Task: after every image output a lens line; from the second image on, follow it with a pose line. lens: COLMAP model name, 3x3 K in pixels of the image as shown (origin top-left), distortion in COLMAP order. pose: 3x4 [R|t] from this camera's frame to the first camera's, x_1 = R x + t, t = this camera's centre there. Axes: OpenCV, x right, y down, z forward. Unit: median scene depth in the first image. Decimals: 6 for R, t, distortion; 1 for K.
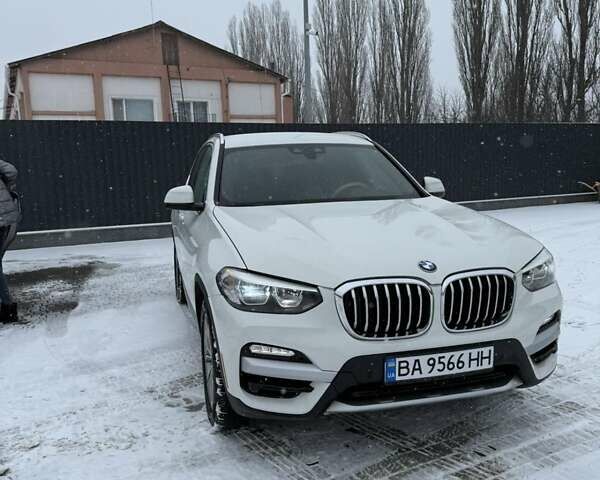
lens RADIAL K [[557.8, 0, 299.1], [0, 557.8, 247.6], [0, 0, 1]] dist [0.154394, -0.308089]
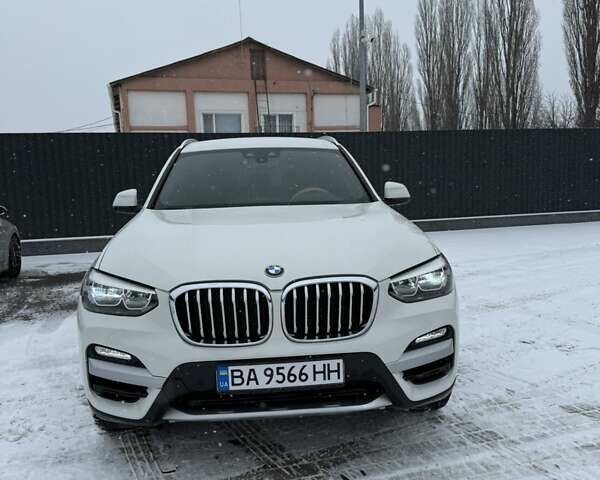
lens RADIAL K [[557.8, 0, 299.1], [0, 557.8, 247.6], [0, 0, 1]] dist [0.154394, -0.308089]
pose [[0.982093, 0.019461, -0.187389, 0.049229], [-0.023238, 0.999568, -0.017978, 0.001092], [0.186958, 0.022011, 0.982121, 0.009099]]
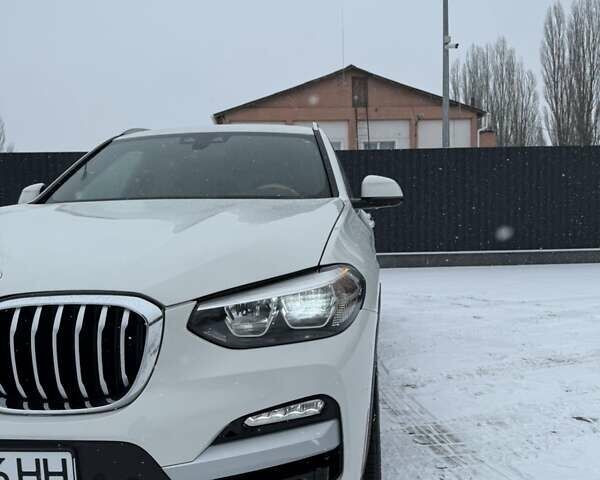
lens RADIAL K [[562.6, 0, 307.3], [0, 562.6, 248.1], [0, 0, 1]] dist [0.075001, -0.132824]
pose [[0.925372, 0.026684, -0.378121, 0.078954], [-0.057543, 0.995847, -0.070547, 0.002567], [0.374668, 0.087041, 0.923064, 0.068293]]
